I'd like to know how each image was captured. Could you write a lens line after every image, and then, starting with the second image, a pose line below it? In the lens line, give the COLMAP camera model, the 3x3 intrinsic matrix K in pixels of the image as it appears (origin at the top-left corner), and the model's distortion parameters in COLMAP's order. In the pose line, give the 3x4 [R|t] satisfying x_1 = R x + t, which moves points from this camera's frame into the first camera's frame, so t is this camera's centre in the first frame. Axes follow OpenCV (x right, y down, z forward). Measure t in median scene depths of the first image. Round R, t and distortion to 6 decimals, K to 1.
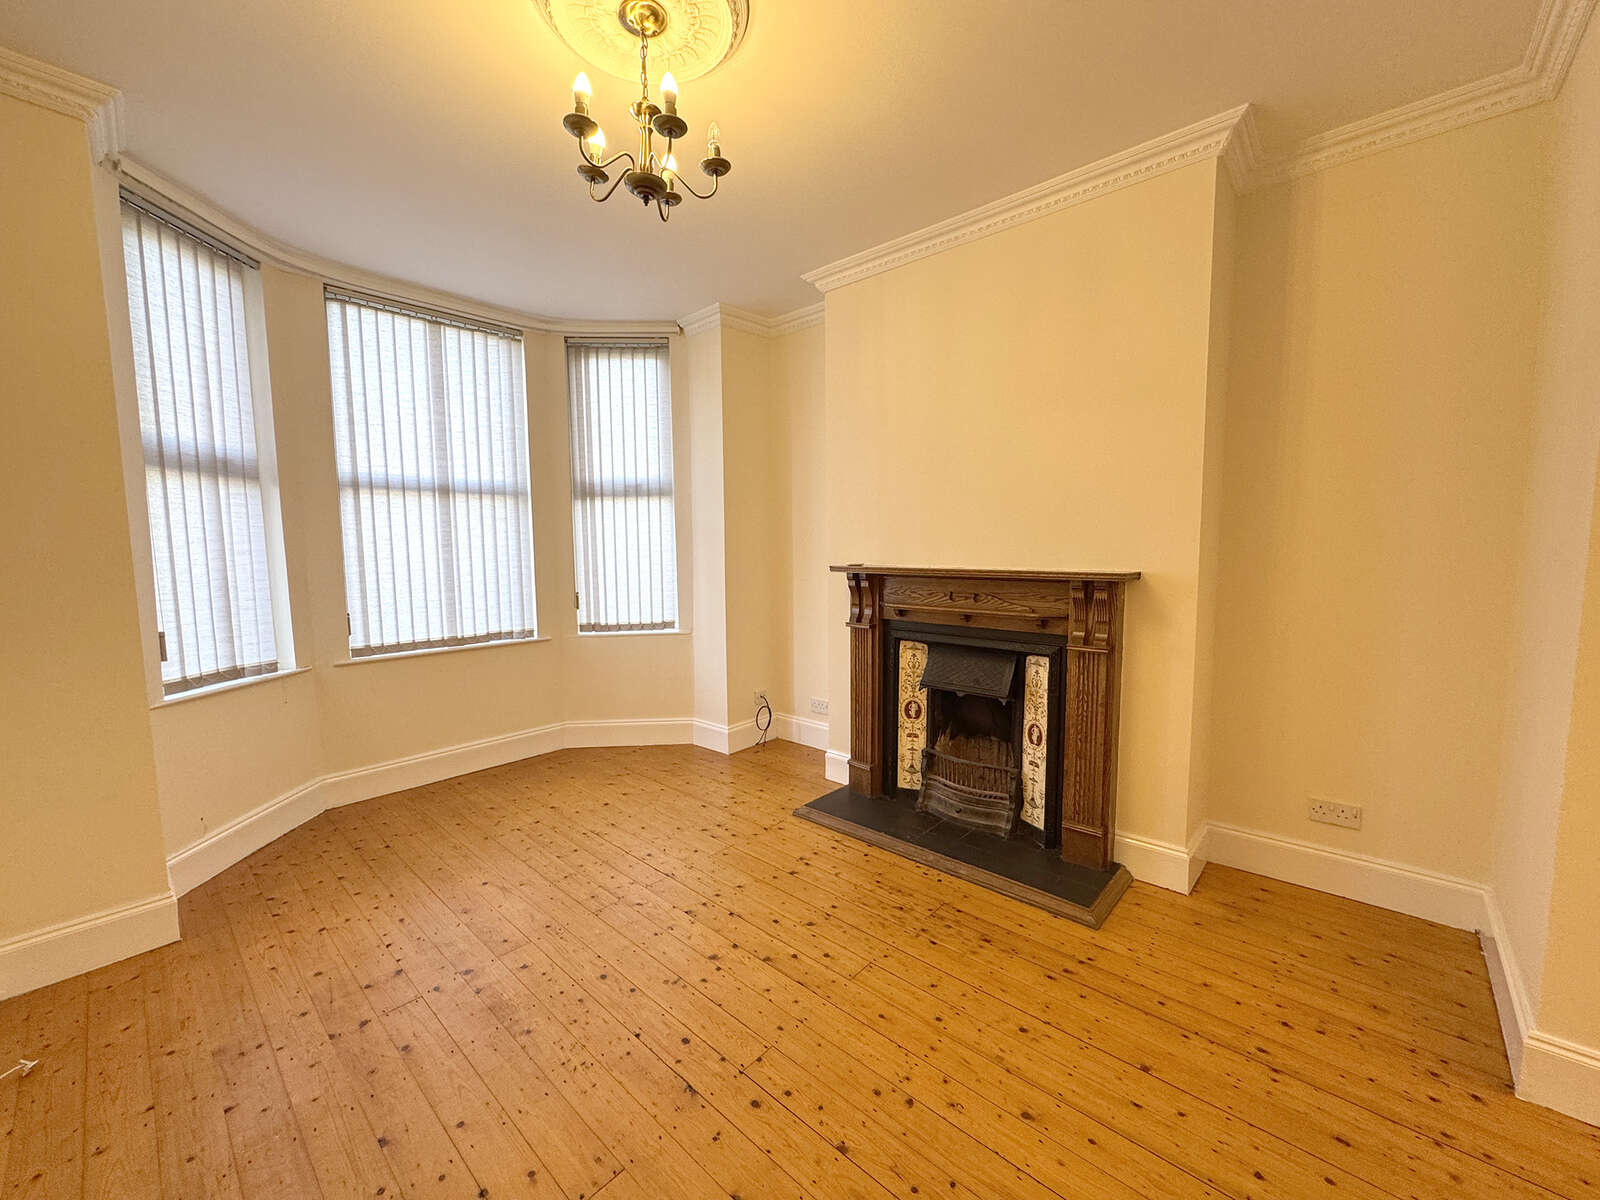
lens RADIAL K [[637.9, 0, 799.1], [0, 637.9, 598.3], [0, 0, 1]] dist [-0.002089, 0.000598]
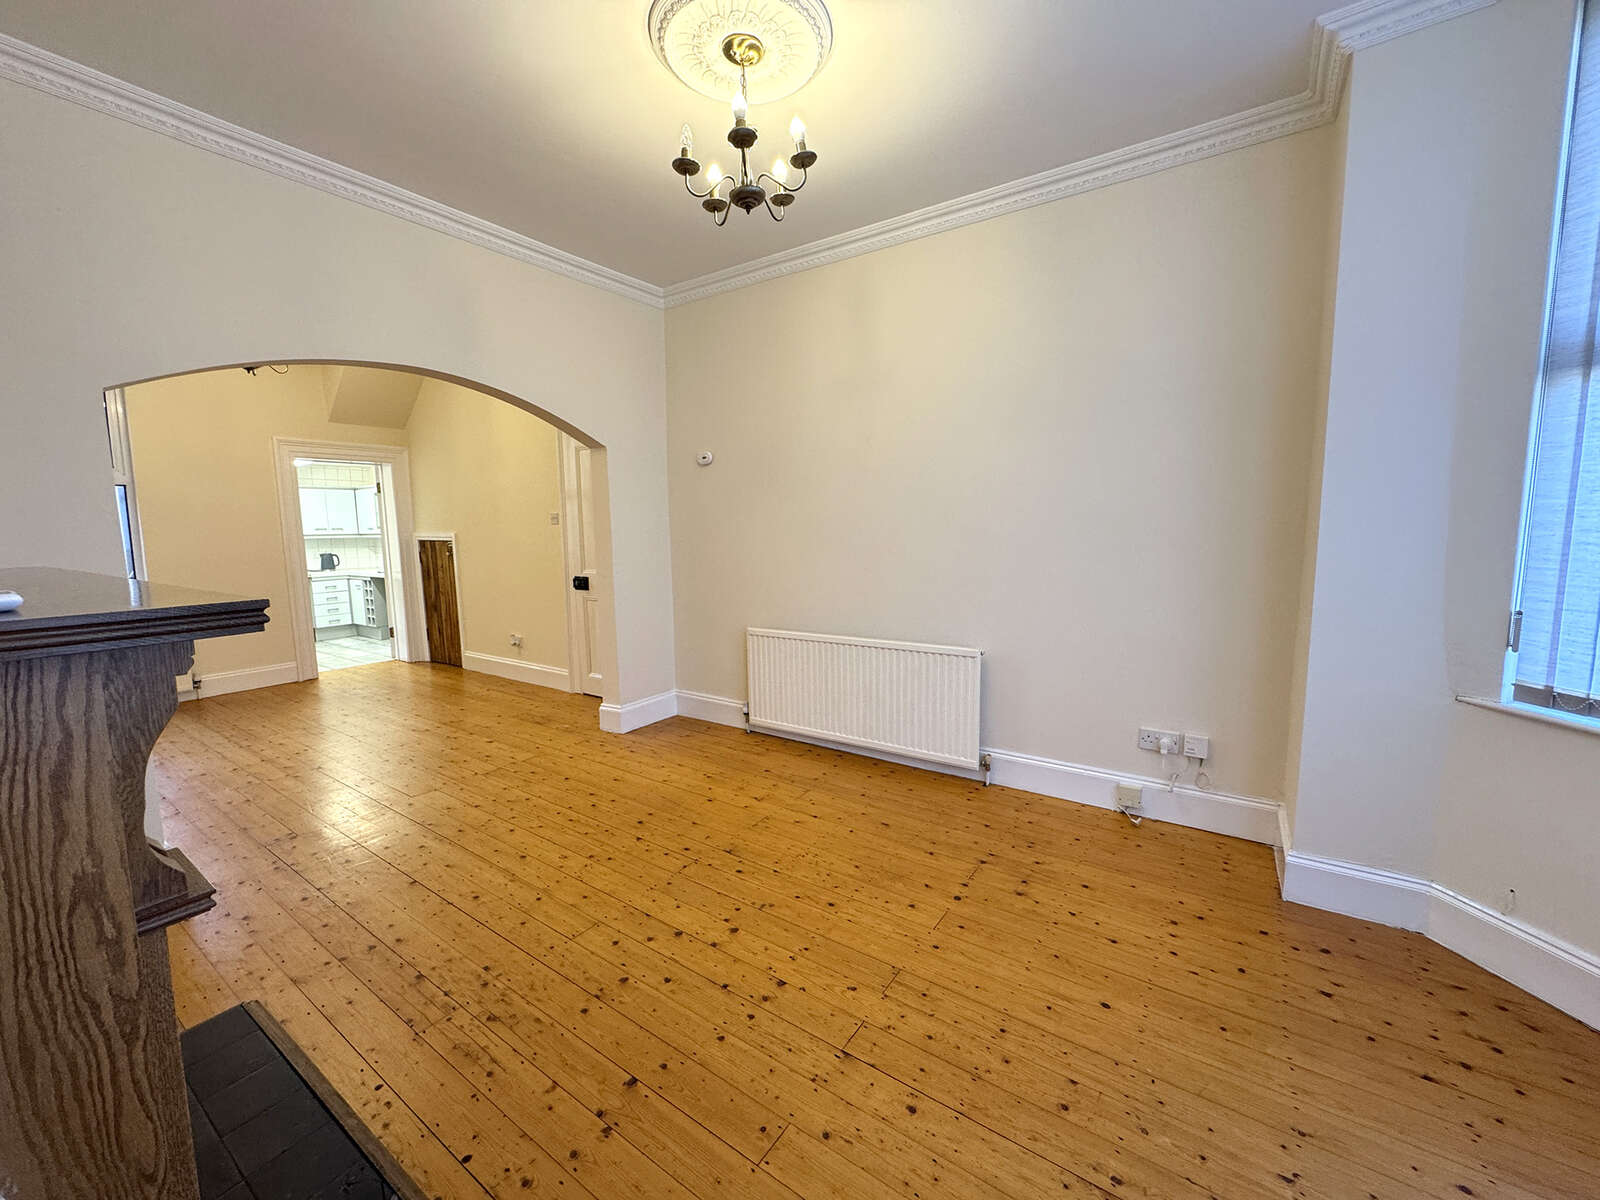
lens RADIAL K [[637.9, 0, 799.1], [0, 637.9, 598.3], [0, 0, 1]] dist [-0.002089, 0.000598]
pose [[-0.991404, 0.038986, -0.124890, -0.085472], [0.012969, 0.979155, 0.202701, -0.089177], [0.130189, 0.199339, -0.971244, 1.220560]]
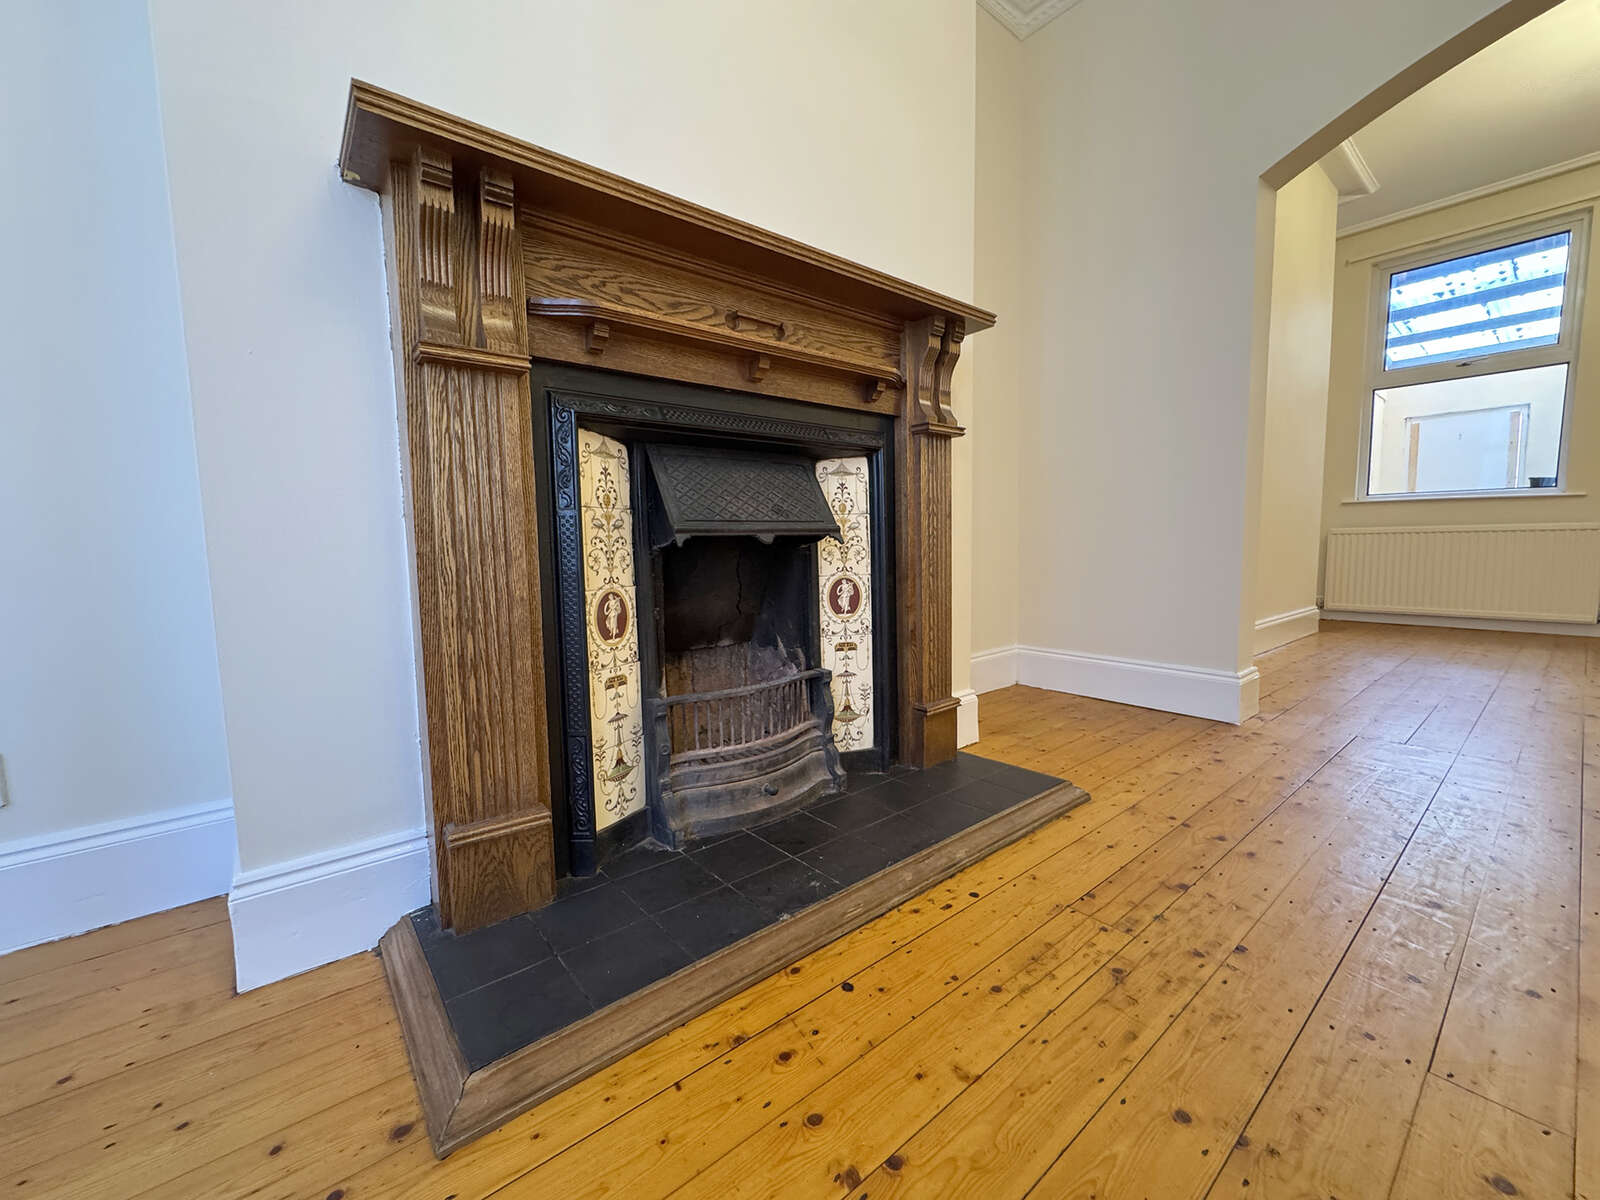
lens RADIAL K [[637.9, 0, 799.1], [0, 637.9, 598.3], [0, 0, 1]] dist [-0.002089, 0.000598]
pose [[0.149953, -0.080190, 0.985436, -0.184980], [0.104258, 0.992431, 0.064895, 0.150650], [-0.983181, 0.093008, 0.157178, 0.823234]]
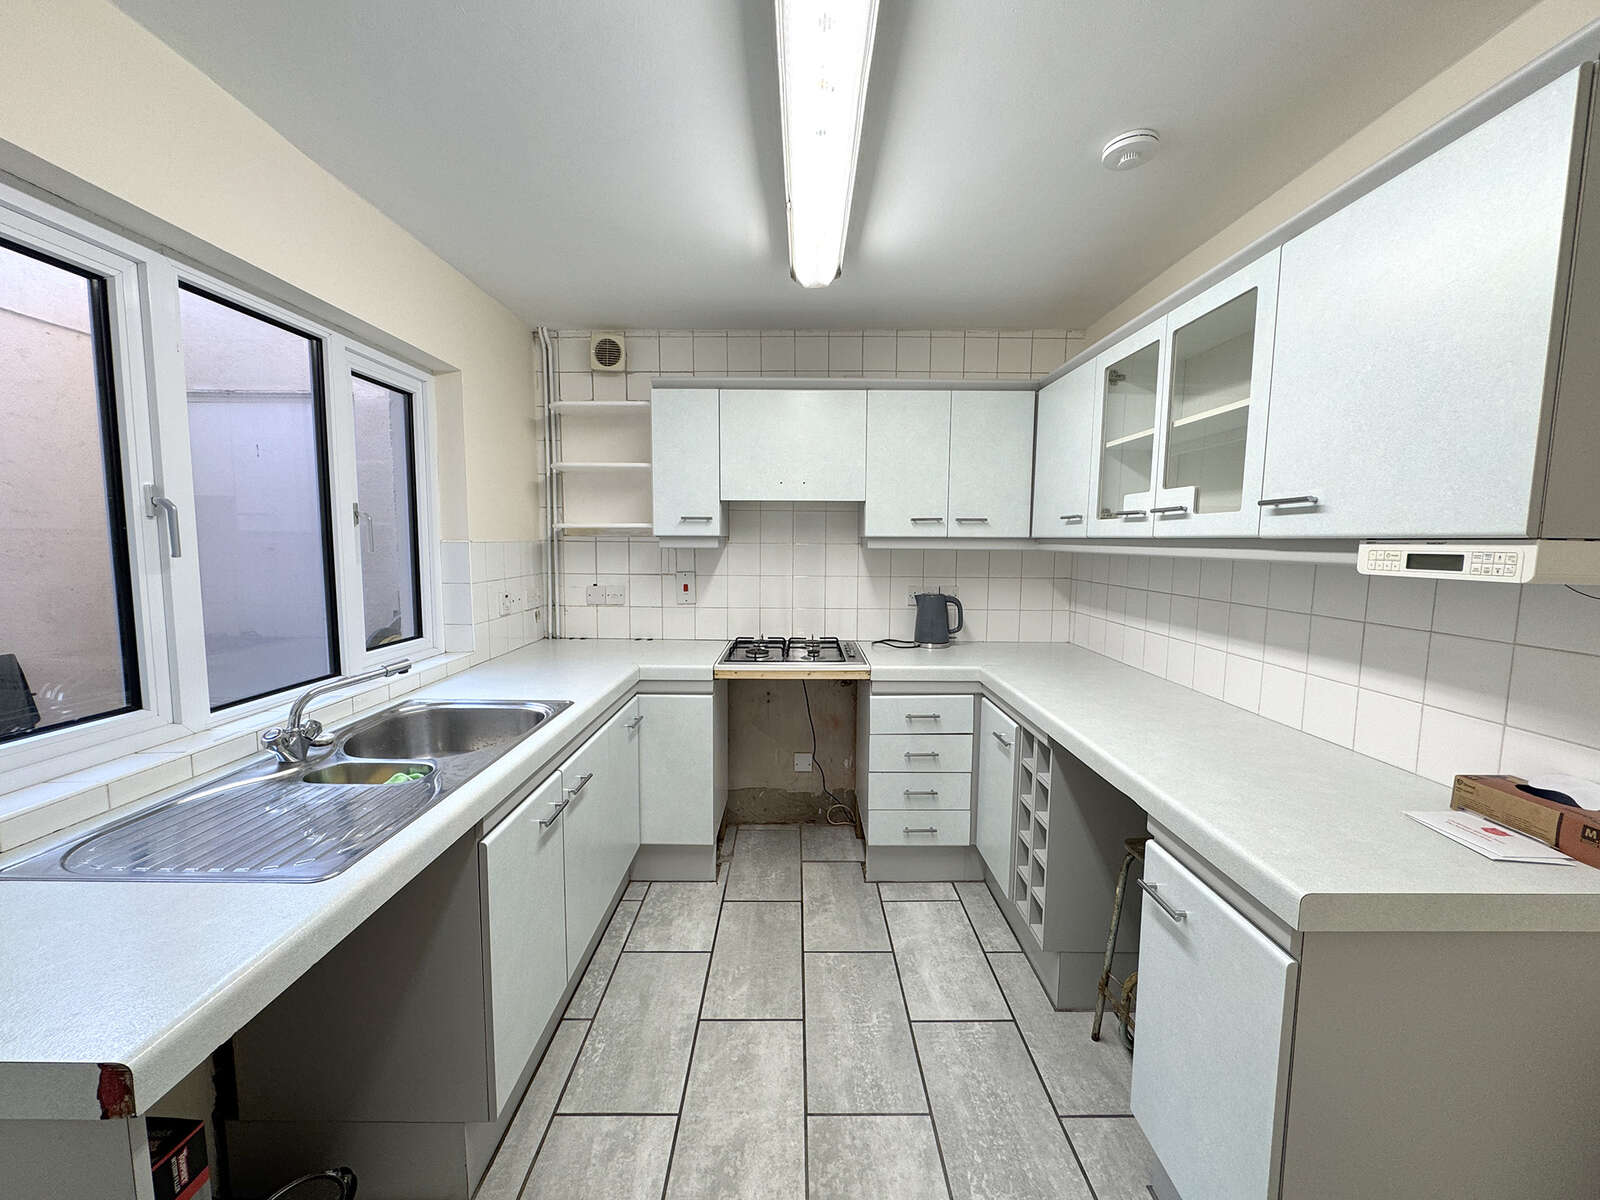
lens RADIAL K [[637.9, 0, 799.1], [0, 637.9, 598.3], [0, 0, 1]] dist [-0.002089, 0.000598]
pose [[-0.678593, -0.065642, 0.731576, 1.055319], [0.061815, 0.987362, 0.145931, 0.111630], [-0.731909, 0.144250, -0.665959, -1.007570]]
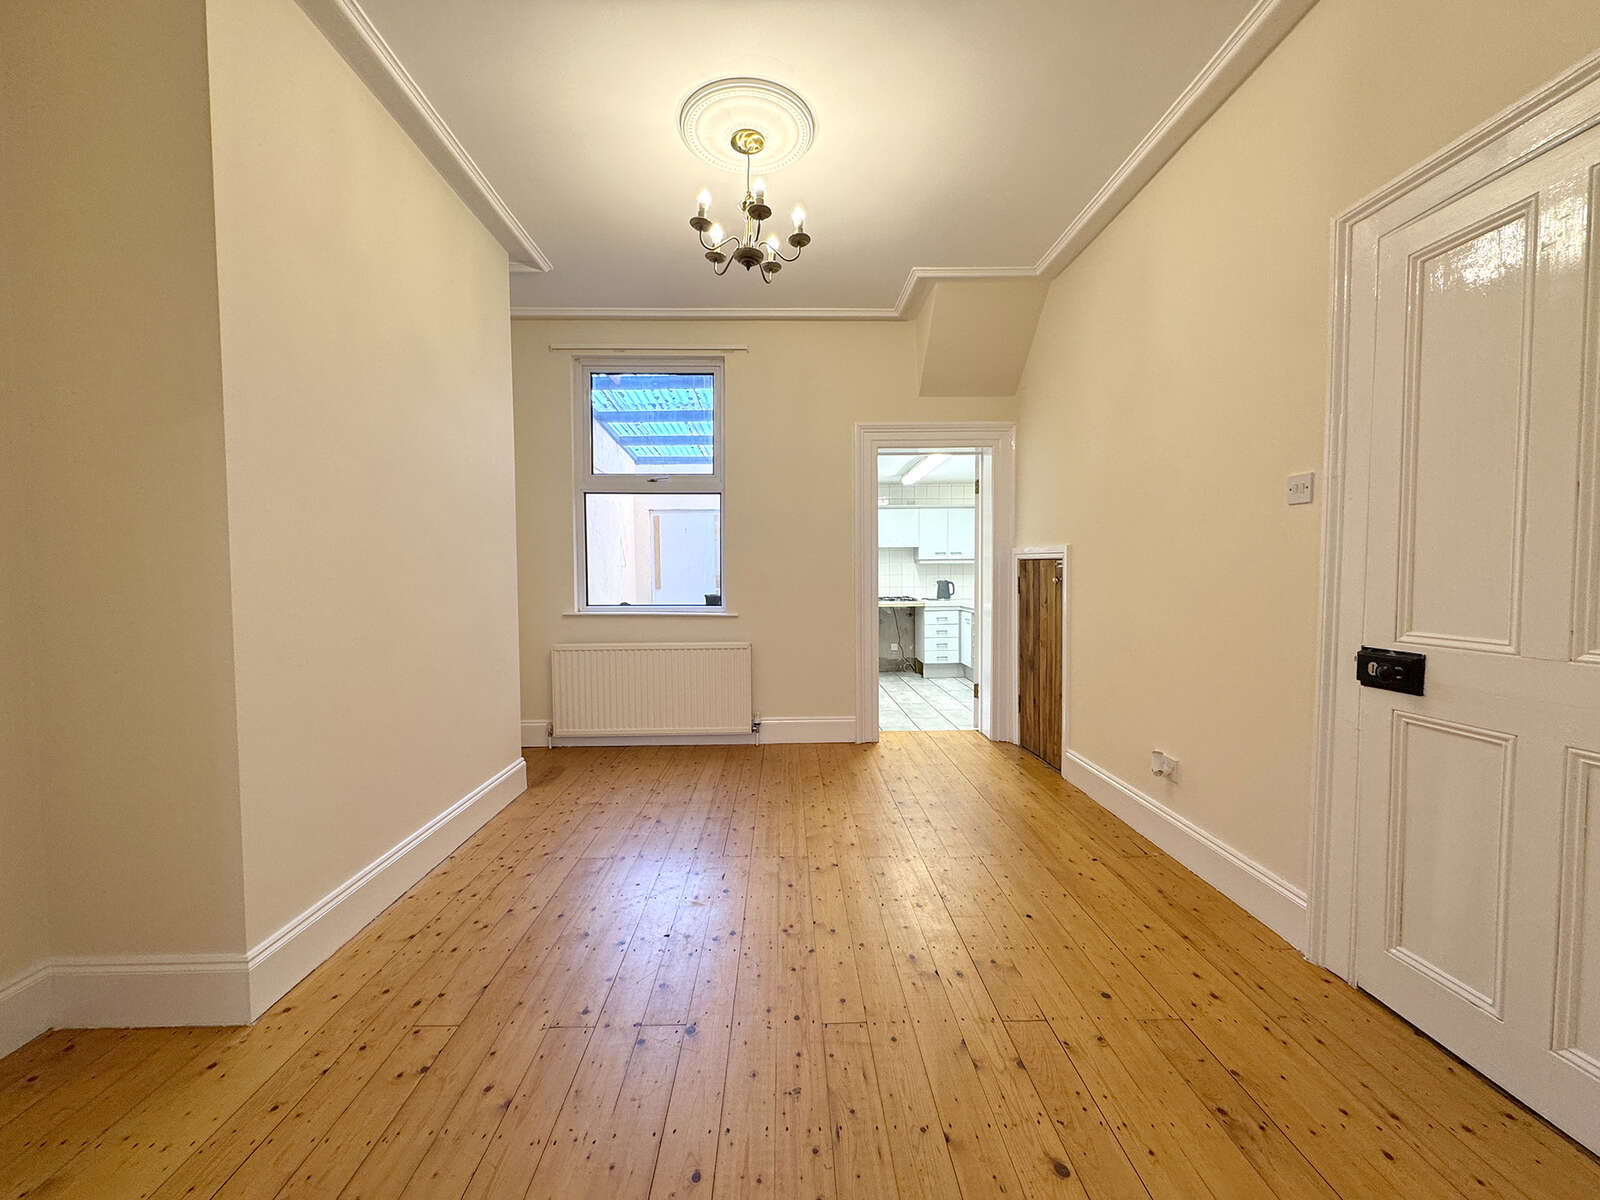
lens RADIAL K [[637.9, 0, 799.1], [0, 637.9, 598.3], [0, 0, 1]] dist [-0.002089, 0.000598]
pose [[-0.692870, -0.016723, 0.720869, 0.199647], [0.078217, 0.992089, 0.098194, 0.034426], [-0.716808, 0.124420, -0.686080, 0.343118]]
